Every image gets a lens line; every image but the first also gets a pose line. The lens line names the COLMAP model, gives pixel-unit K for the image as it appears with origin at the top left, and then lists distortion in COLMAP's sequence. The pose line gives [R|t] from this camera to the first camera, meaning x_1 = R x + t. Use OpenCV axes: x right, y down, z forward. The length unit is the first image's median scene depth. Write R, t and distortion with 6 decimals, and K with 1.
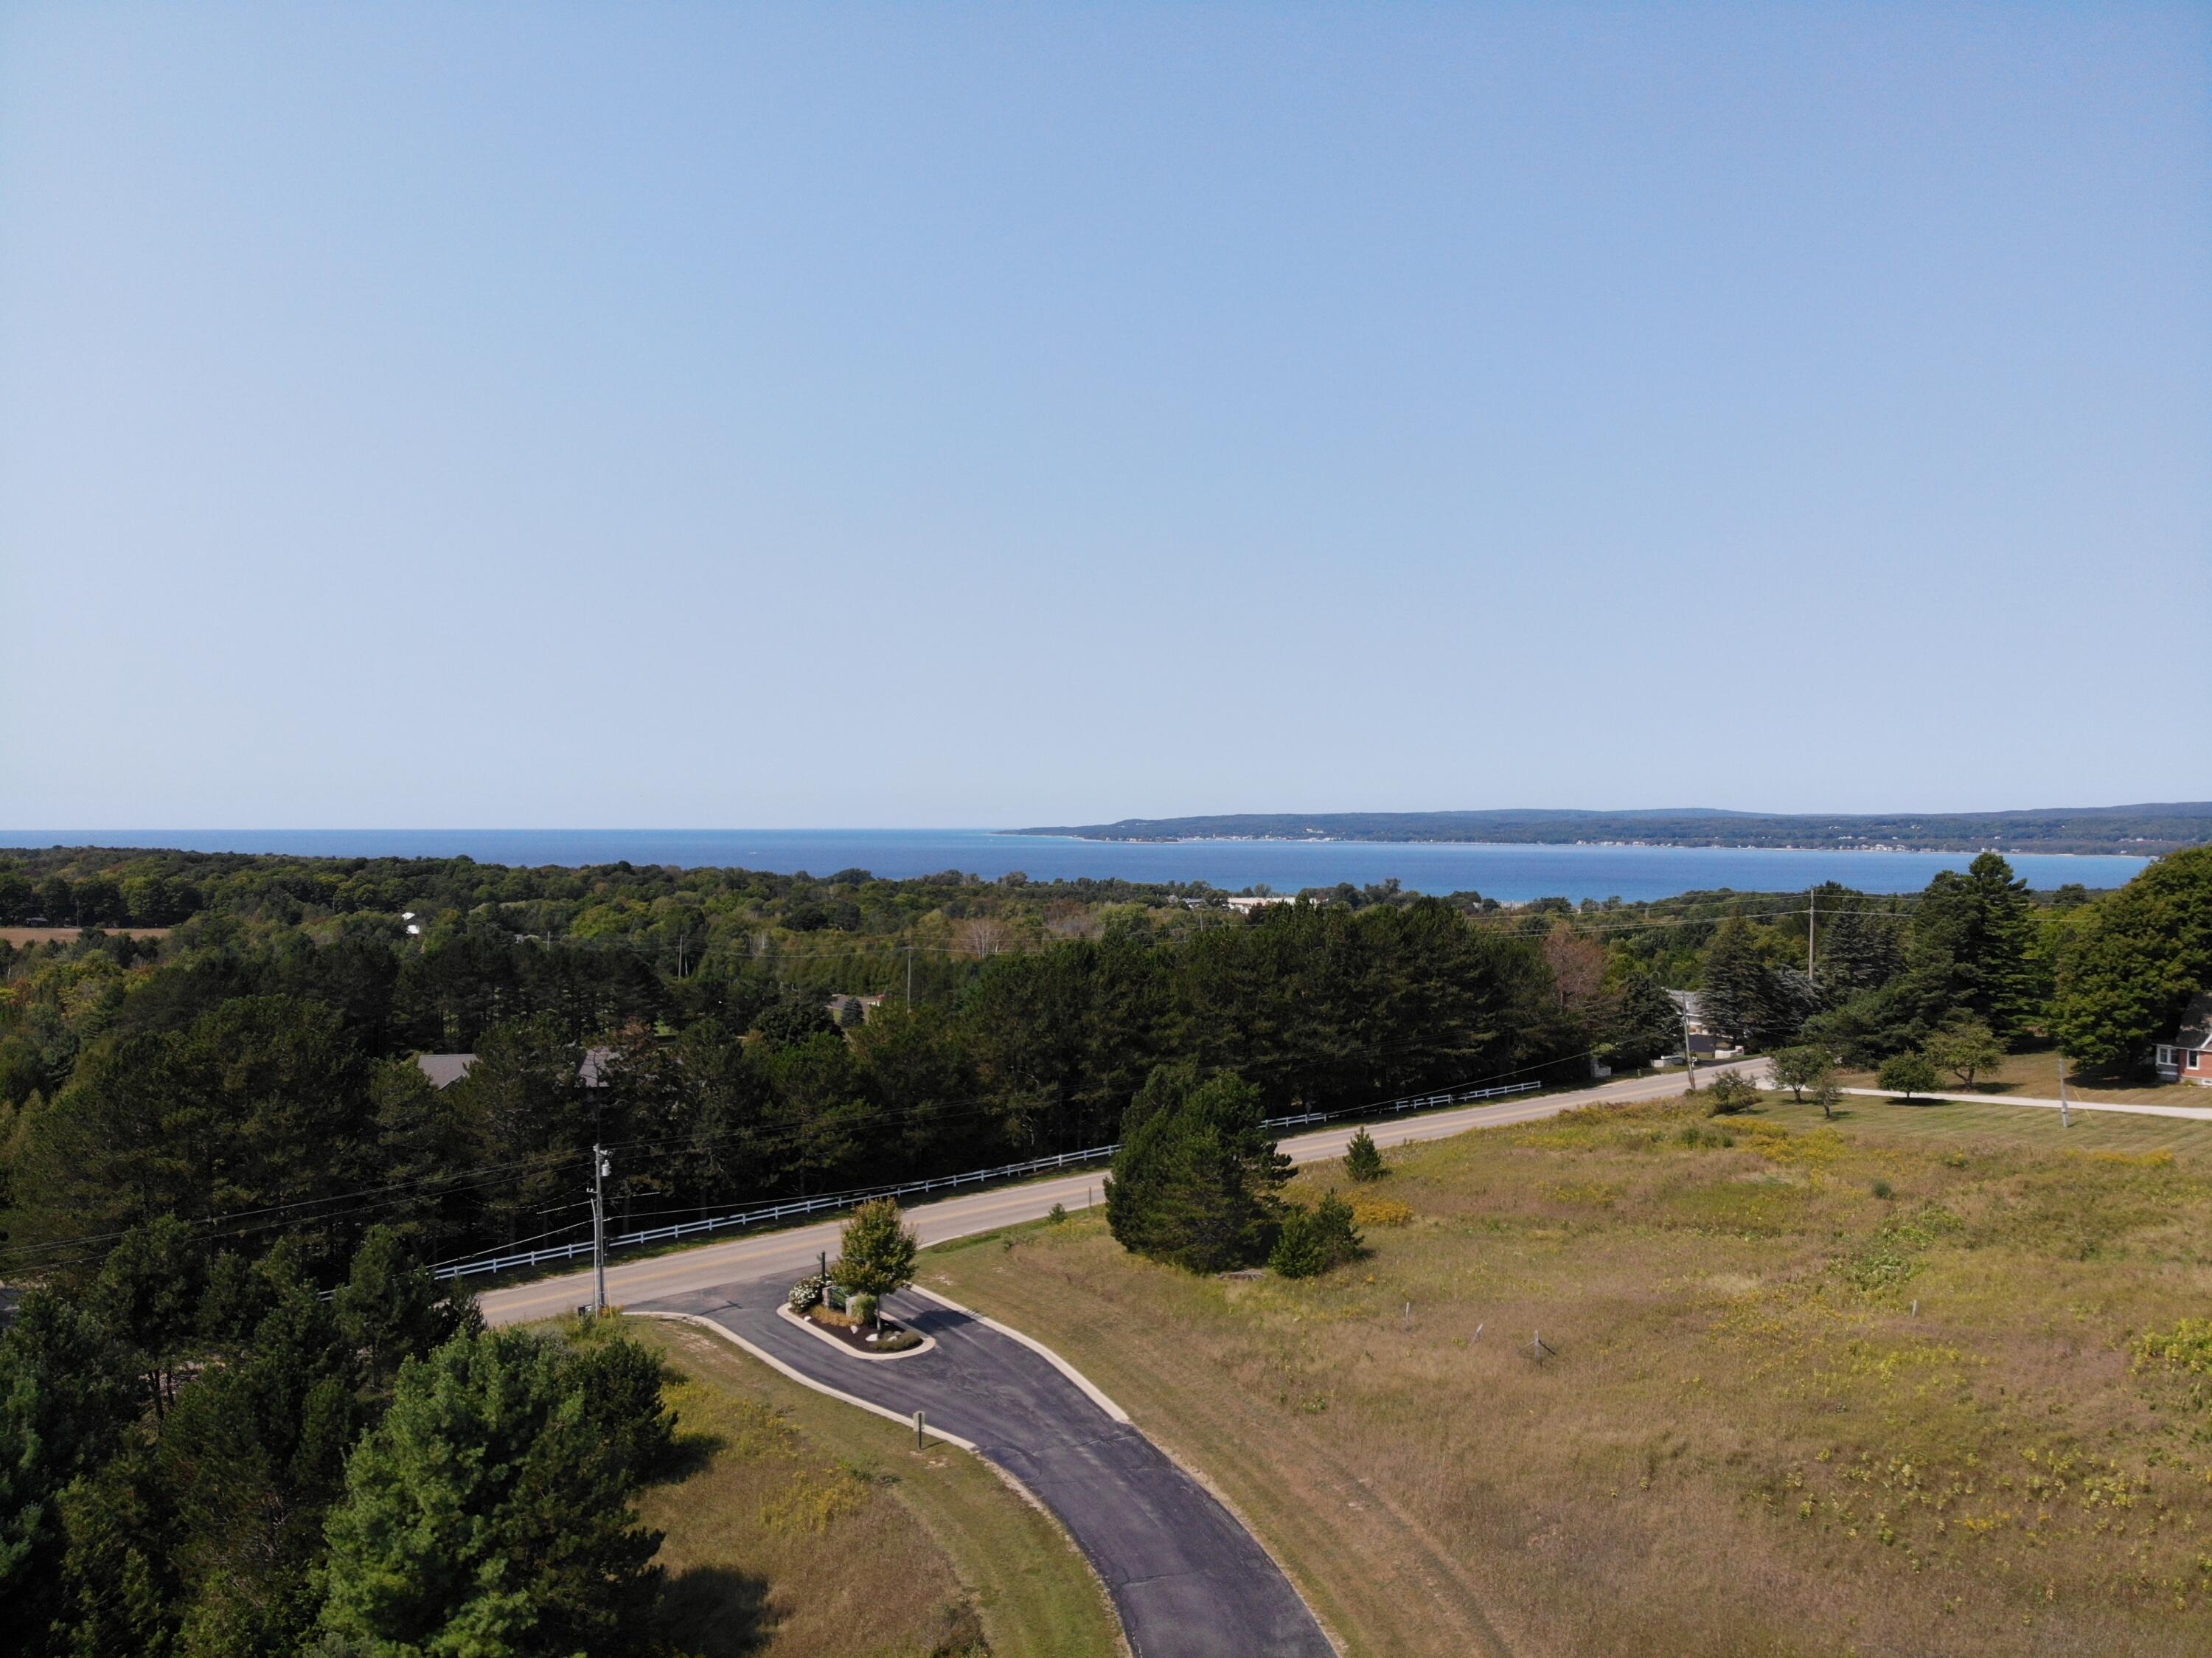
lens RADIAL K [[1600.8, 0, 1149.0], [0, 1600.8, 814.1], [0, 0, 1]] dist [0.043445, -0.131457]
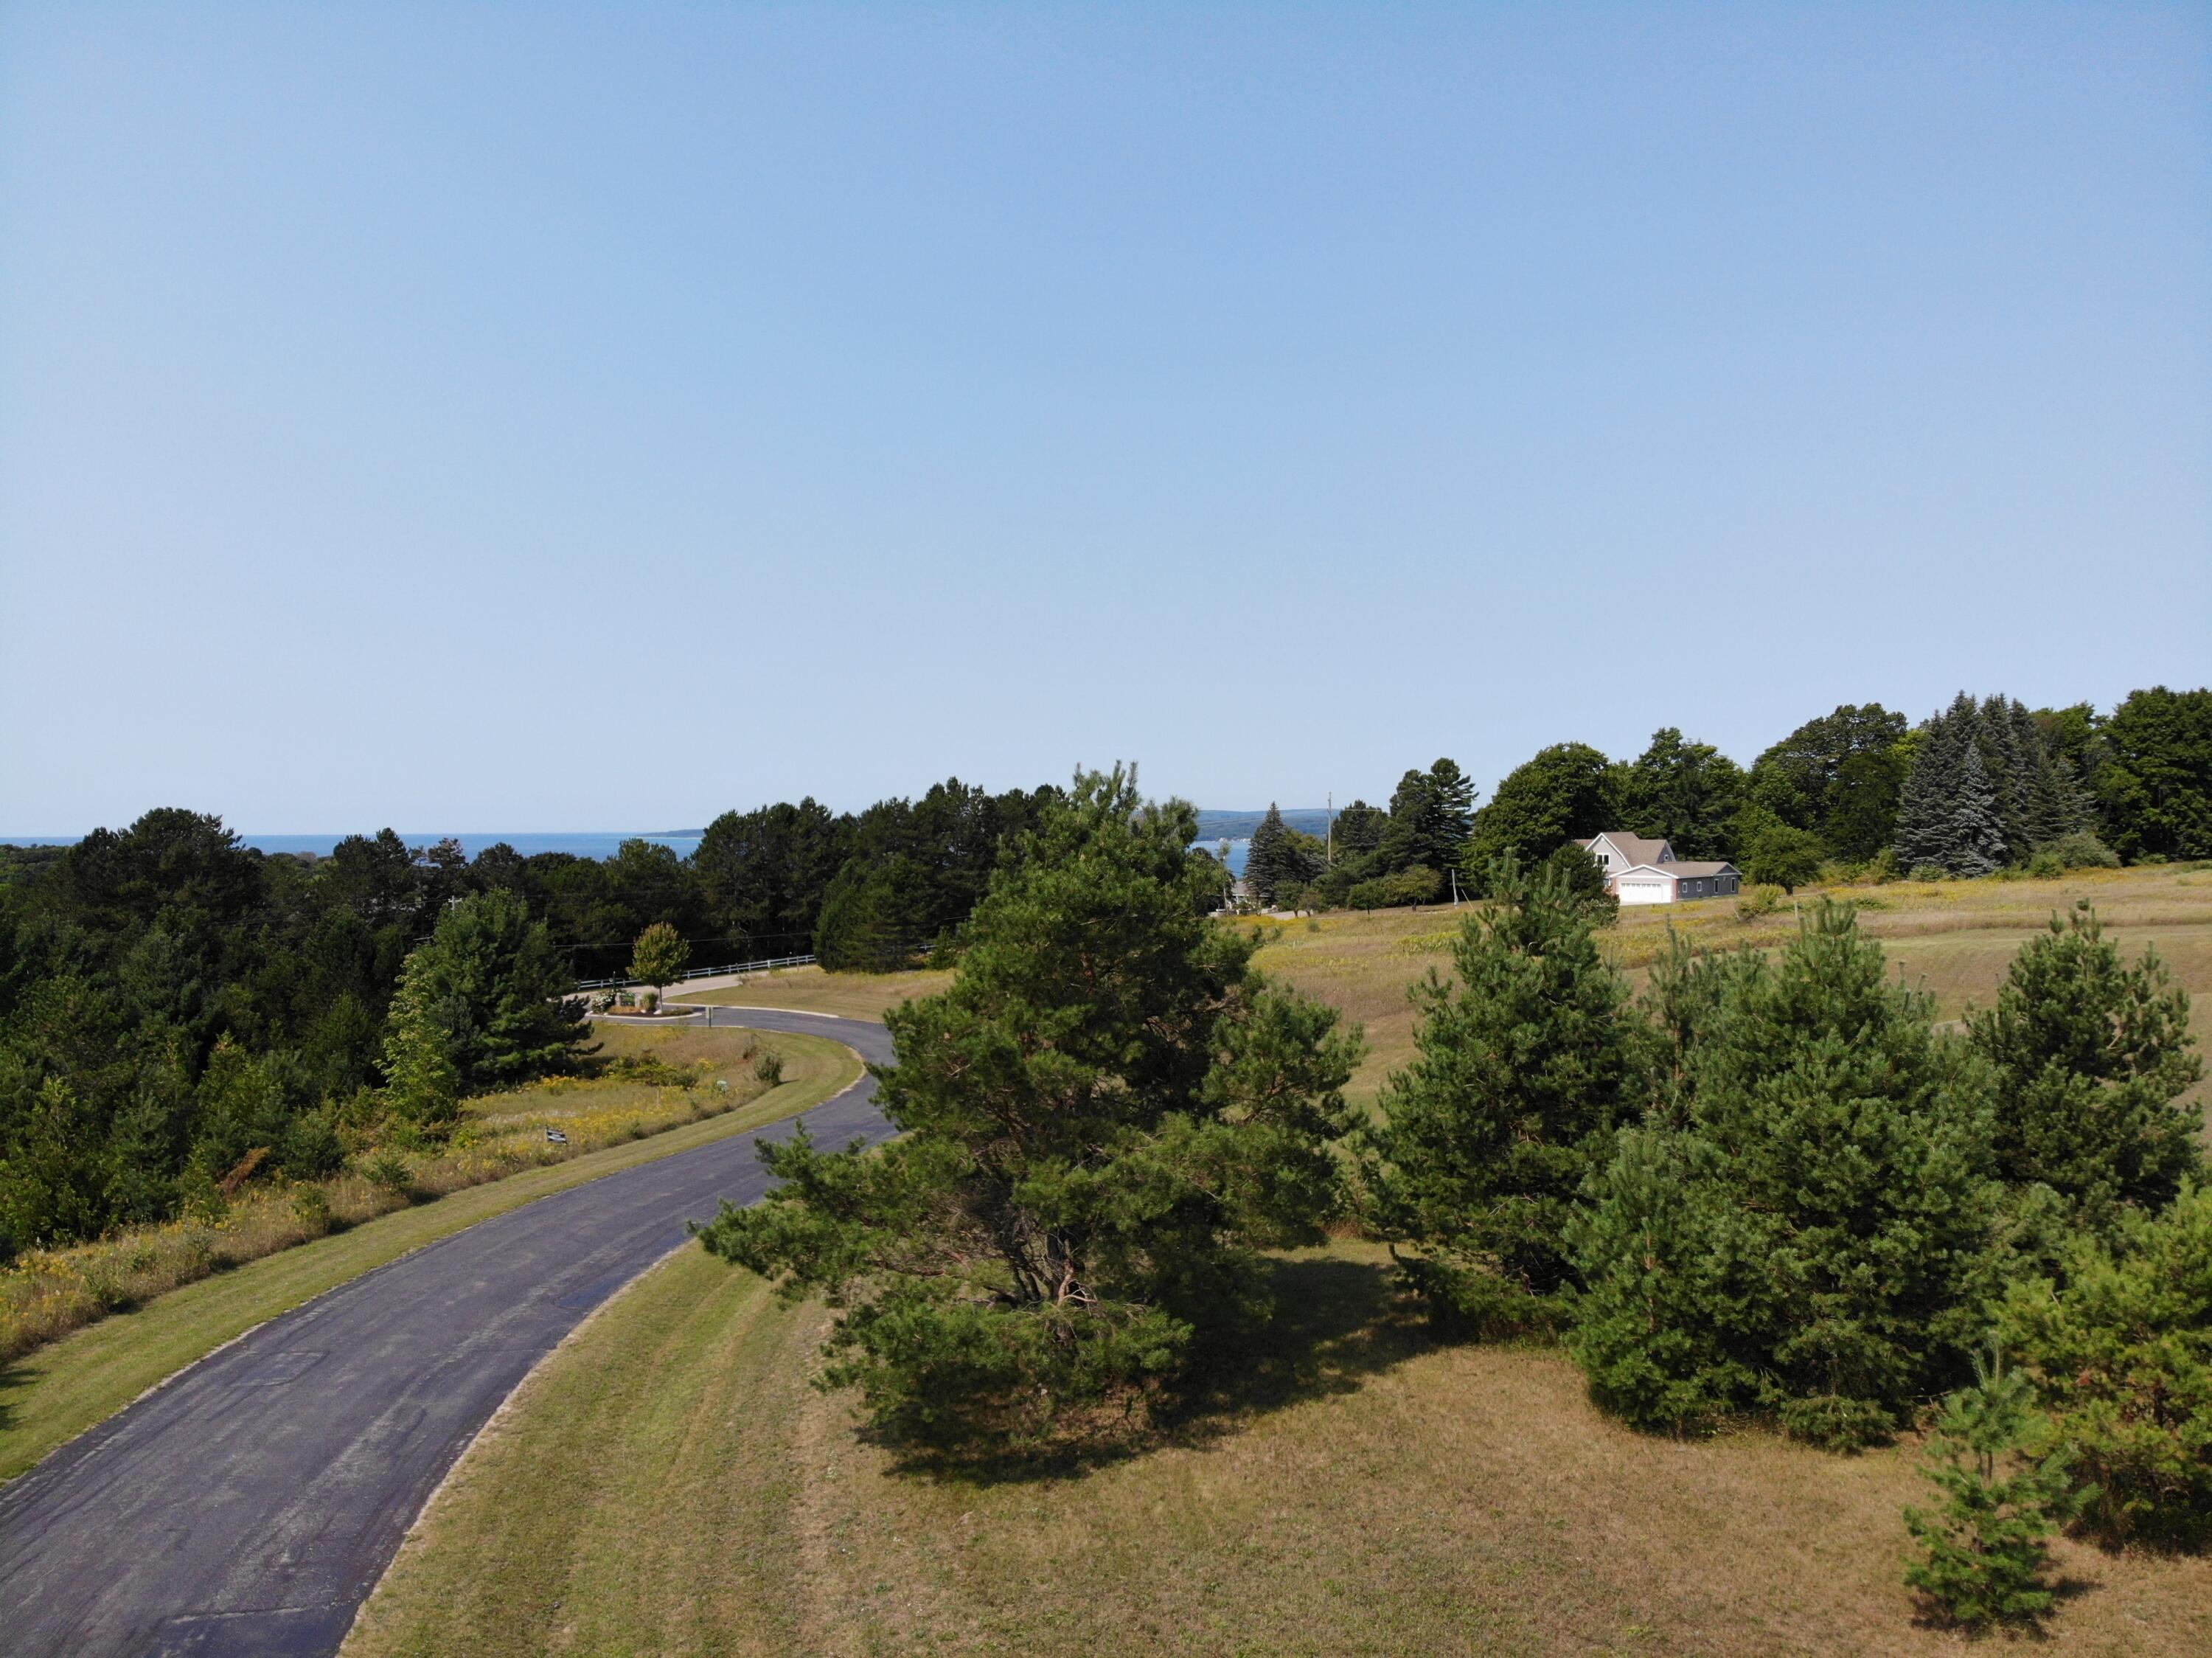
lens RADIAL K [[1600.8, 0, 1144.8], [0, 1600.8, 824.7], [0, 0, 1]] dist [0.043445, -0.131457]
pose [[0.978461, -0.002809, 0.206411, -0.024551], [0.001830, 0.999986, 0.004933, 0.095953], [-0.206422, -0.004449, 0.978453, -0.382966]]
